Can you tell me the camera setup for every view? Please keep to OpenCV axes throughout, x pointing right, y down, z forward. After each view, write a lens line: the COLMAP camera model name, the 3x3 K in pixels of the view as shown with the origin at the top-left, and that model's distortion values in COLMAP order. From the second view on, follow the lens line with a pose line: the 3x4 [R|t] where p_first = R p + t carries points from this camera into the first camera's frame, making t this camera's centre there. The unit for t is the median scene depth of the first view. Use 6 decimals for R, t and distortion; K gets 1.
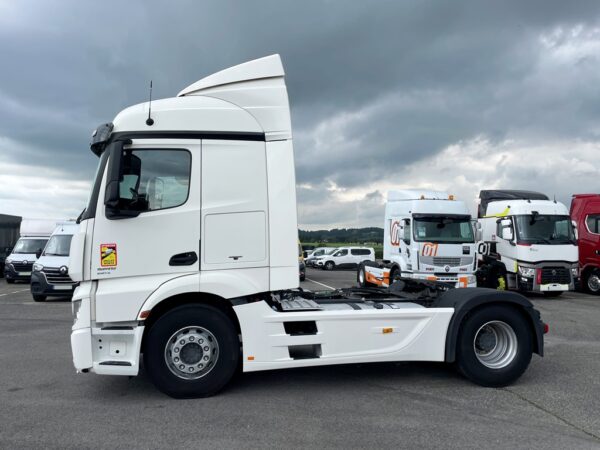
lens RADIAL K [[460.9, 0, 302.9], [0, 460.9, 226.0], [0, 0, 1]] dist [0.057114, -0.004633]
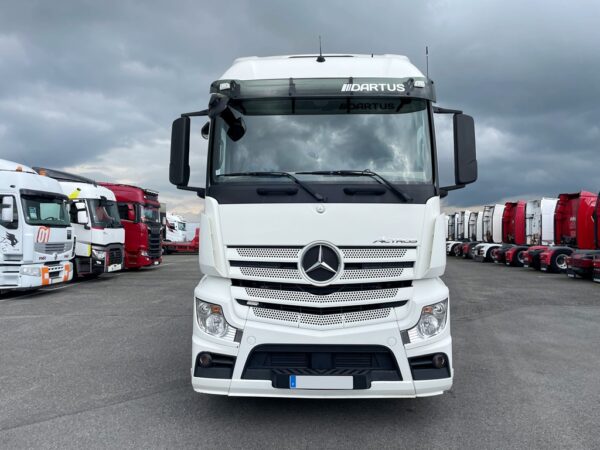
lens RADIAL K [[458.5, 0, 301.4], [0, 458.5, 216.8], [0, 0, 1]] dist [0.069667, -0.092237]
pose [[0.209889, 0.022899, 0.977457, -1.229573], [-0.037962, 0.999163, -0.015256, 0.039981], [-0.976988, -0.033904, 0.210582, 1.040369]]
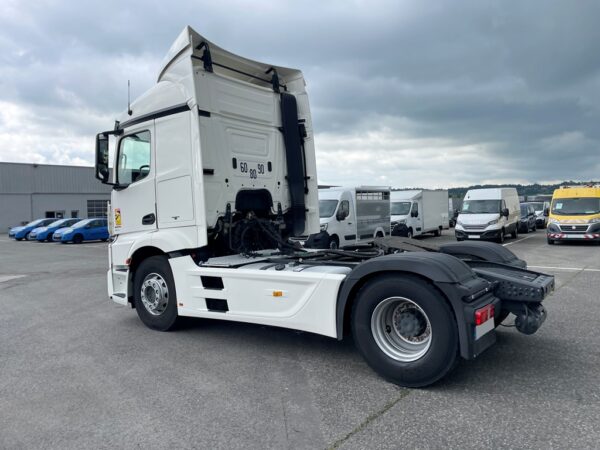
lens RADIAL K [[460.9, 0, 302.9], [0, 460.9, 226.0], [0, 0, 1]] dist [0.057114, -0.004633]
pose [[0.684303, -0.004882, -0.729181, 0.901915], [0.065234, 0.996378, 0.054548, 0.046492], [0.726274, -0.084894, 0.682143, 0.435135]]
